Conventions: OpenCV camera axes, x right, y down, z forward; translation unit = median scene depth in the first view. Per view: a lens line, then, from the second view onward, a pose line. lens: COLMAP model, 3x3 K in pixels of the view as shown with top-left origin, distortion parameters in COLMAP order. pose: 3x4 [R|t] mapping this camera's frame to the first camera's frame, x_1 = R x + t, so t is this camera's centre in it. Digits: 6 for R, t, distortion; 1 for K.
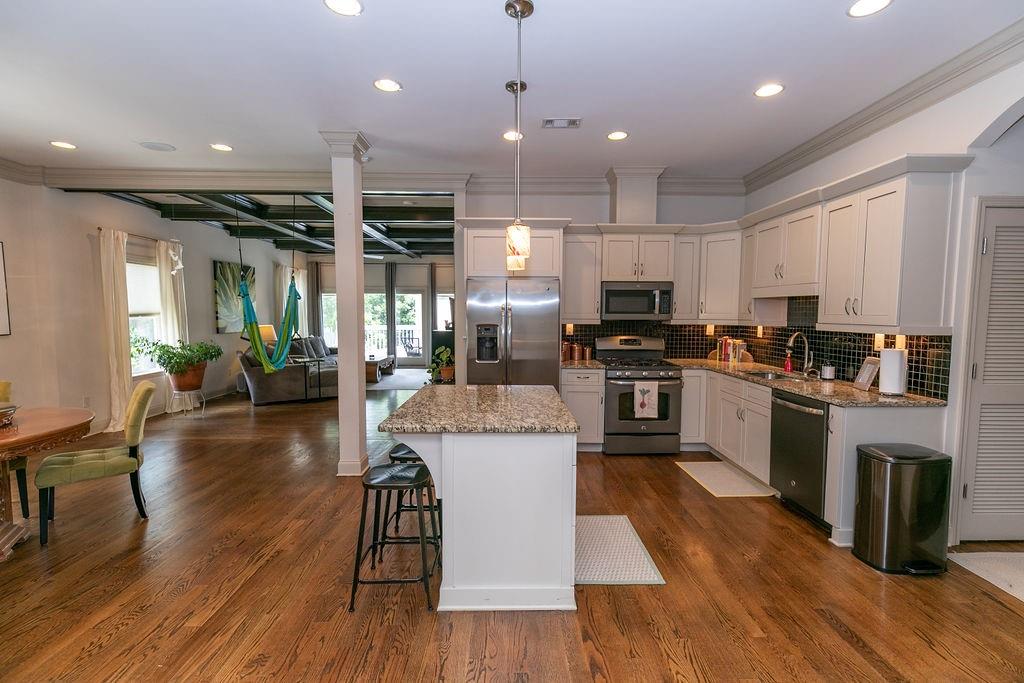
lens RADIAL K [[470.9, 0, 519.2], [0, 470.9, 339.7], [0, 0, 1]] dist [0.009104, -0.000269]
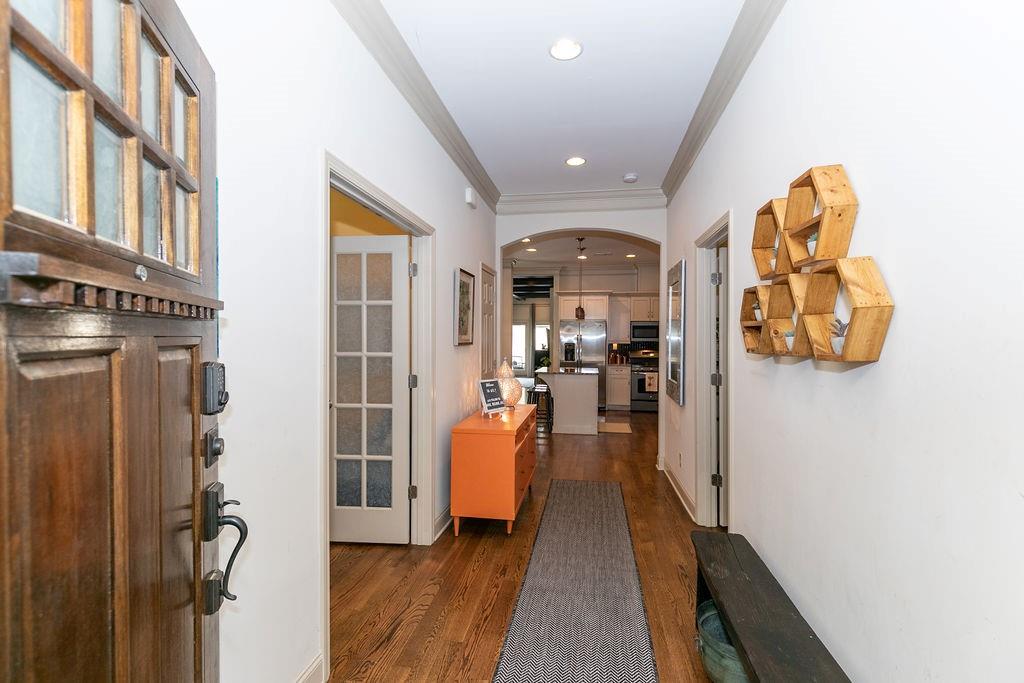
lens RADIAL K [[470.9, 0, 521.4], [0, 470.9, 342.4], [0, 0, 1]] dist [0.009104, -0.000269]
pose [[0.984573, 0.002013, -0.174964, 0.075453], [-0.010771, 0.998735, -0.049124, 0.061235], [0.174643, 0.050250, 0.983349, -0.954598]]
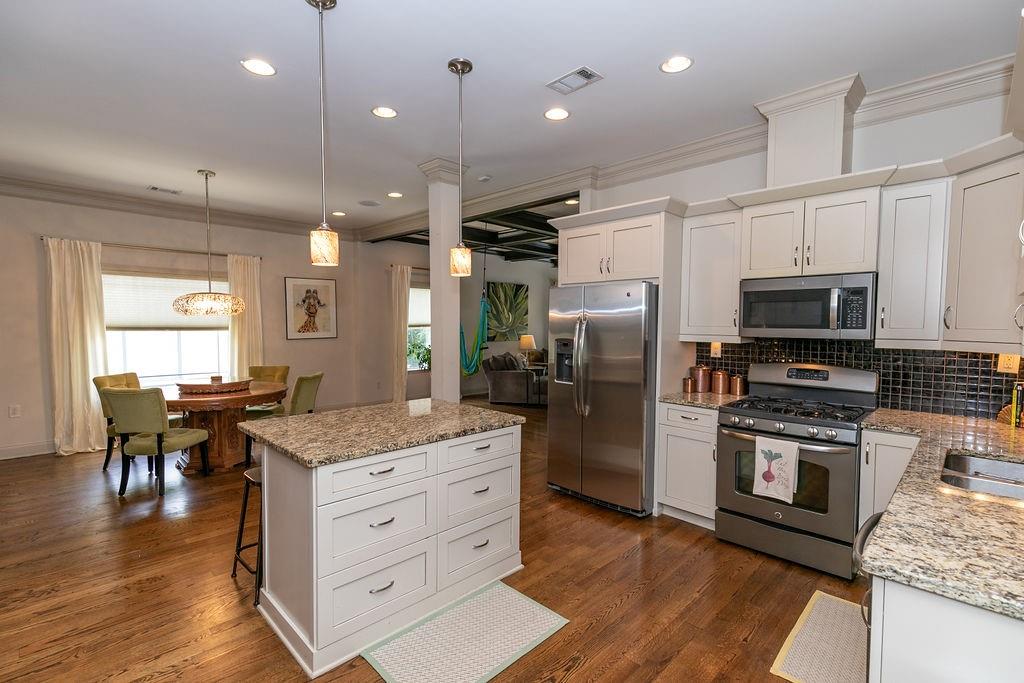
lens RADIAL K [[470.9, 0, 509.0], [0, 470.9, 344.2], [0, 0, 1]] dist [0.009104, -0.000269]
pose [[0.691208, 0.035118, -0.721802, 0.438854], [-0.048115, 0.998839, 0.002521, -0.017849], [0.721052, 0.032986, 0.692095, 0.303420]]
